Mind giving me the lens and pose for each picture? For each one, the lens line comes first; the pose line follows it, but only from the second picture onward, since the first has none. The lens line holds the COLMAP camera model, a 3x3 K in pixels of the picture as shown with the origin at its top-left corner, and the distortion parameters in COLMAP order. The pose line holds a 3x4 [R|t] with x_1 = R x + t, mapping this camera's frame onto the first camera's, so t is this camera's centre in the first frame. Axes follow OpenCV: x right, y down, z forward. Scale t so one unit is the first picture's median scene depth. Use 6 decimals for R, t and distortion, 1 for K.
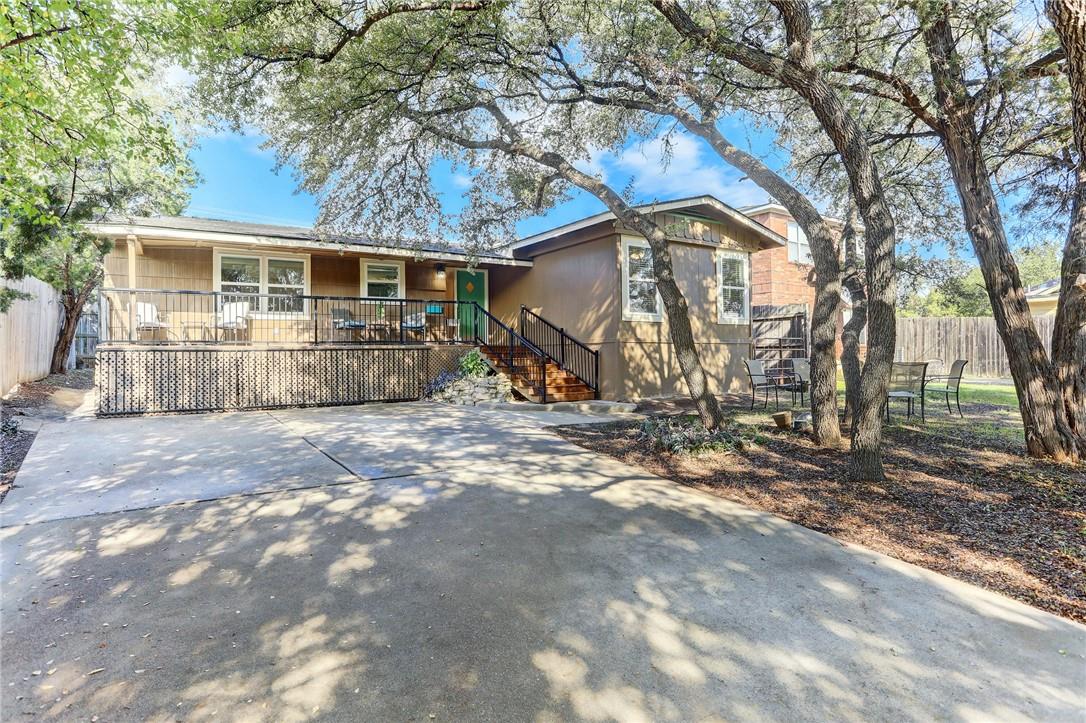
lens RADIAL K [[587.1, 0, 540.3], [0, 587.1, 346.4], [0, 0, 1]] dist [-0.056362, 0.000260]
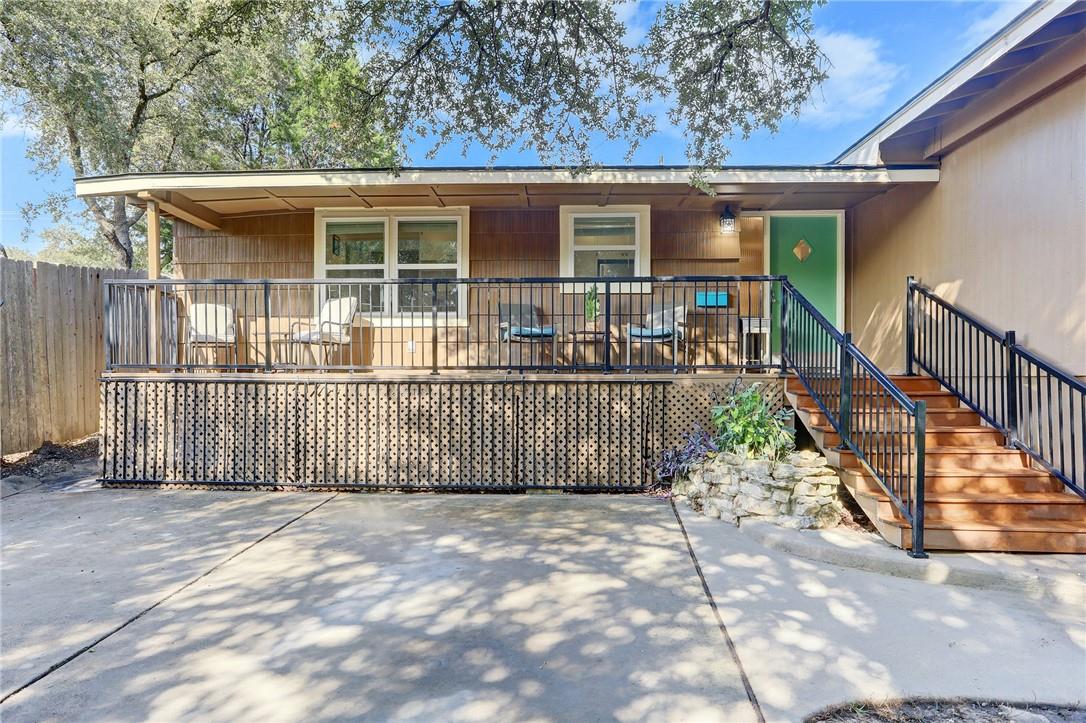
lens RADIAL K [[728.8, 0, 542.0], [0, 728.8, 377.2], [0, 0, 1]] dist [-0.003061, 0.000688]
pose [[0.810001, 0.014258, -0.586255, 0.069801], [-0.005755, 0.999849, 0.016367, -0.009578], [0.586400, -0.009883, 0.809961, 0.502734]]
